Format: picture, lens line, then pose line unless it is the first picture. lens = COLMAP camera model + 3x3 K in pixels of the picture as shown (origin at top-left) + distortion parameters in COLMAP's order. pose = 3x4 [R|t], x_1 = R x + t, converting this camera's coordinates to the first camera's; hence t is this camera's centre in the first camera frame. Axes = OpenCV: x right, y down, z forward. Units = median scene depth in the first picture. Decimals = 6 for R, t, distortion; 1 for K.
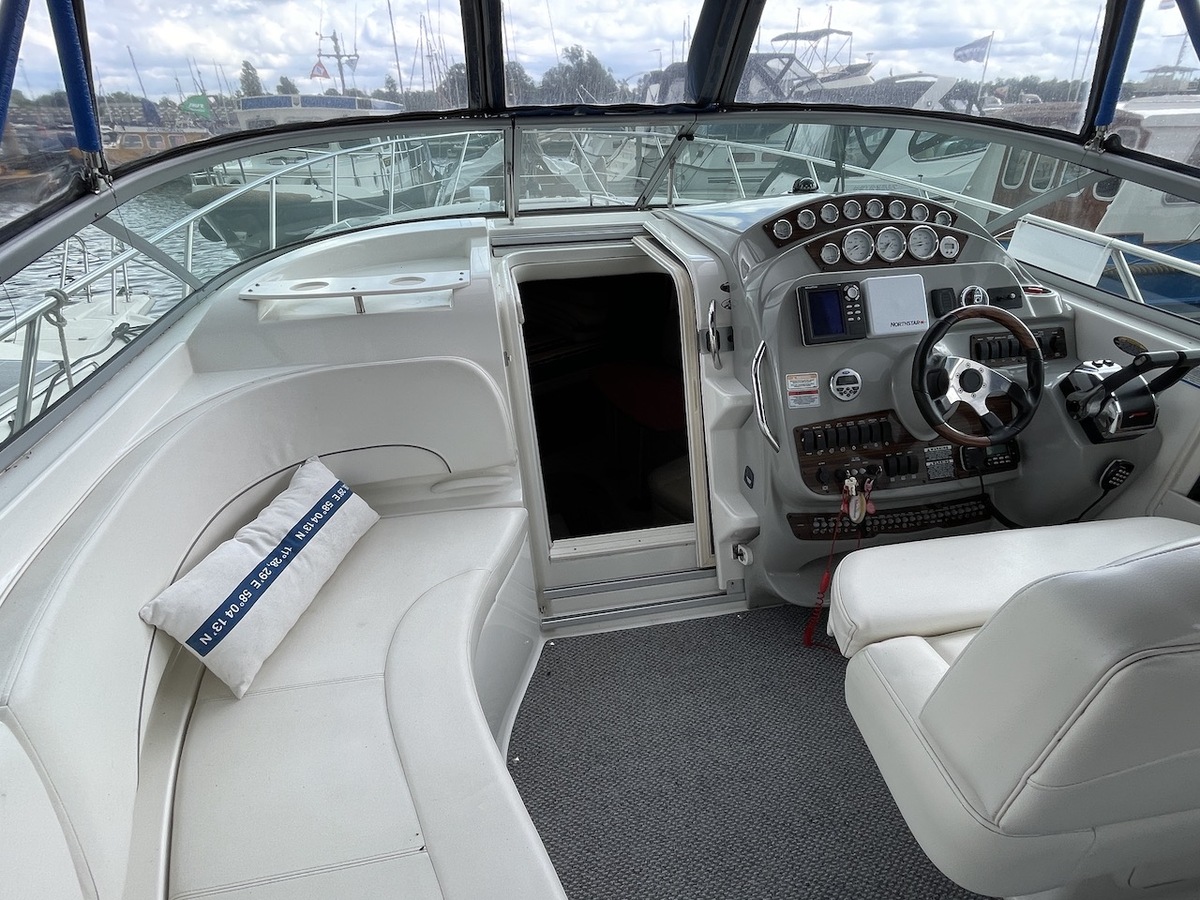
lens RADIAL K [[633.1, 0, 600.0], [0, 633.1, 450.0], [0, 0, 1]] dist [0.012992, -0.000746]
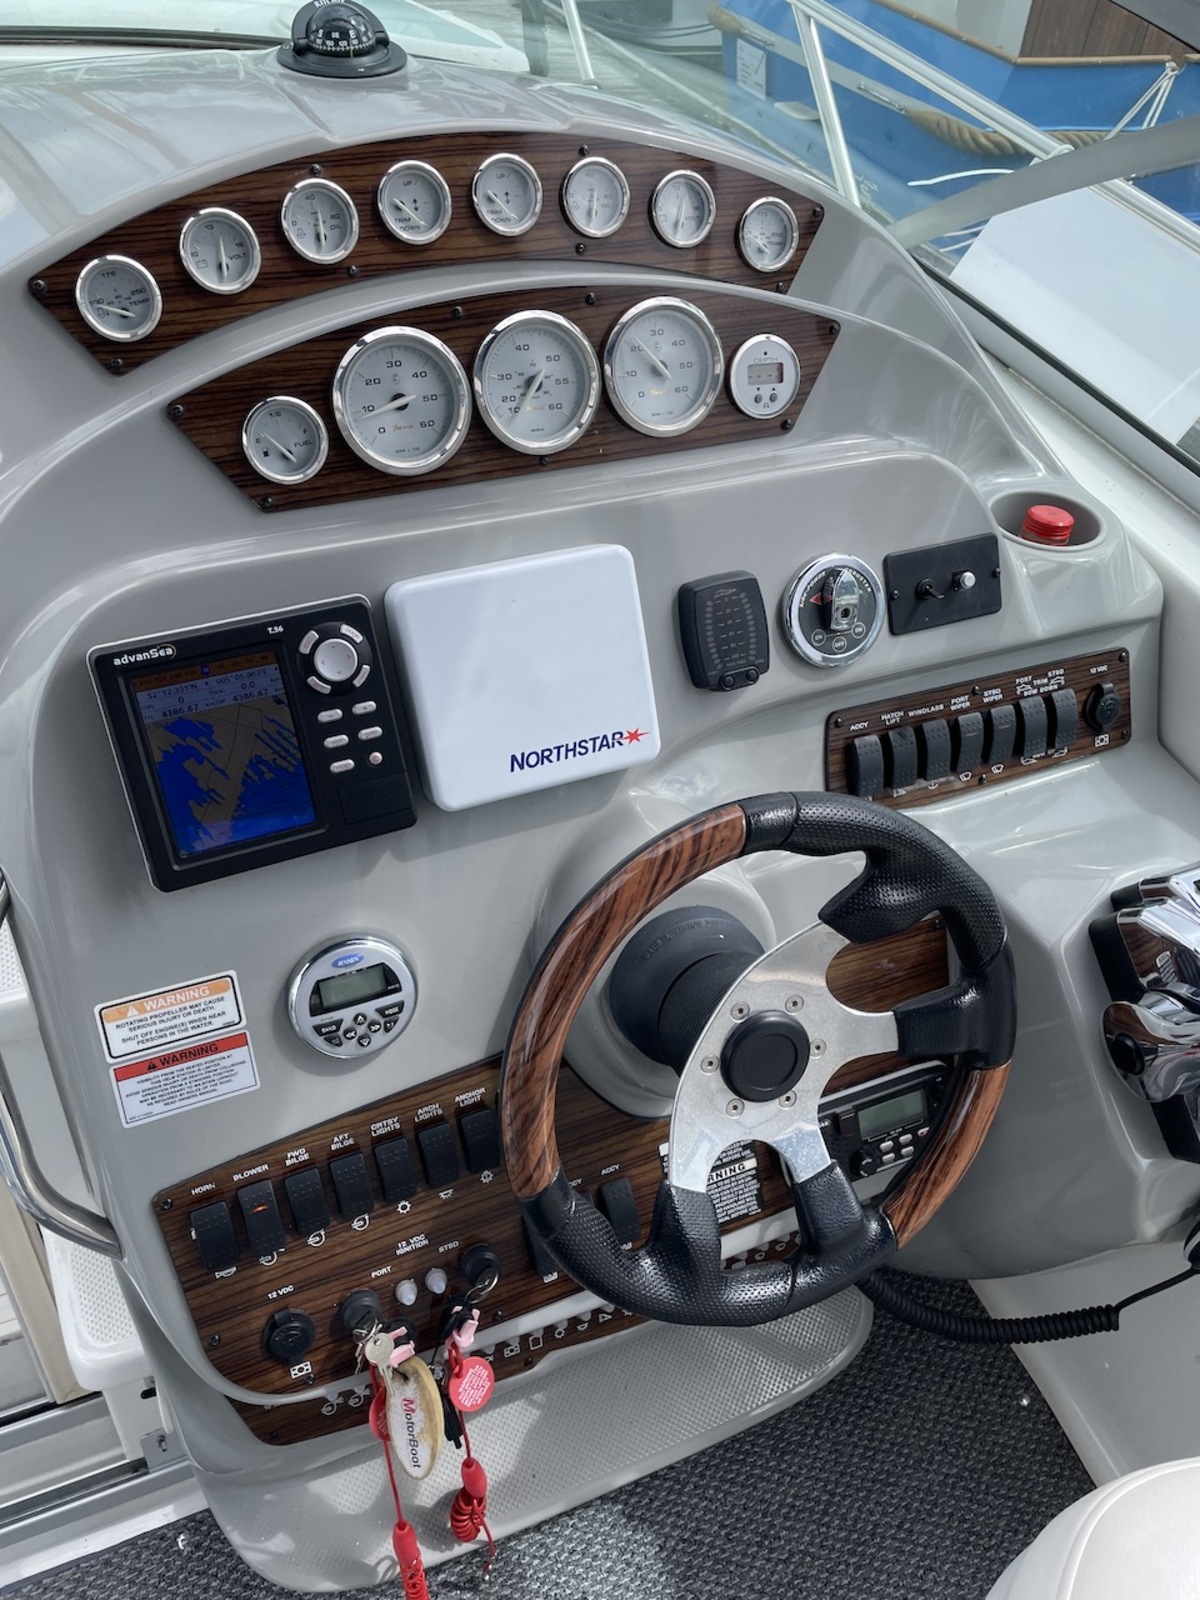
lens RADIAL K [[1199.5, 0, 557.4], [0, 1199.5, 799.2], [0, 0, 1]] dist [0.059487, -0.000221]
pose [[0.979255, -0.087608, 0.182715, 0.386535], [0.038747, 0.966025, 0.255527, -0.304901], [-0.198894, -0.243146, 0.949379, 0.536934]]
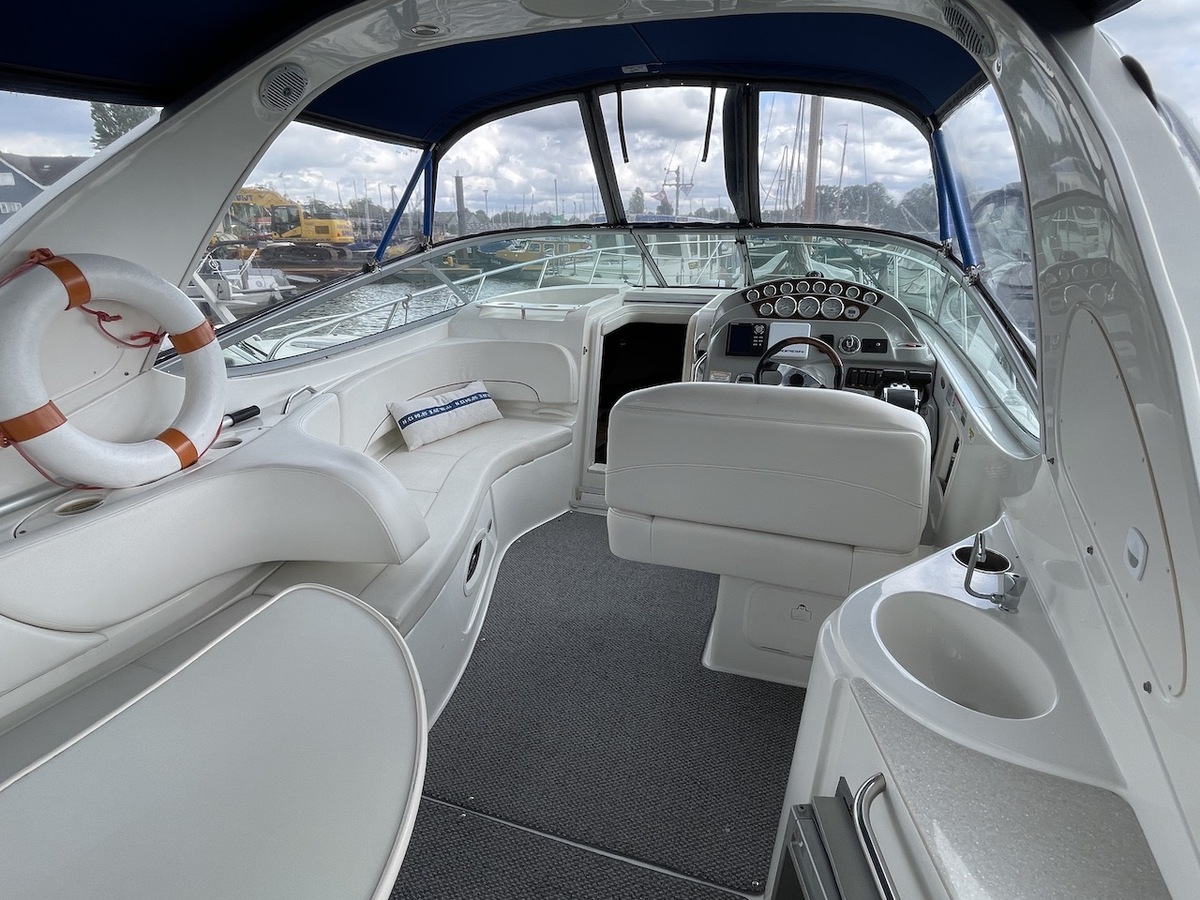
lens RADIAL K [[633.1, 0, 600.0], [0, 633.1, 450.0], [0, 0, 1]] dist [0.012992, -0.000746]
pose [[0.866293, 0.183260, -0.464707, 0.857852], [-0.250445, 0.964248, -0.086616, 0.304530], [0.432220, 0.191418, 0.881218, -0.585018]]
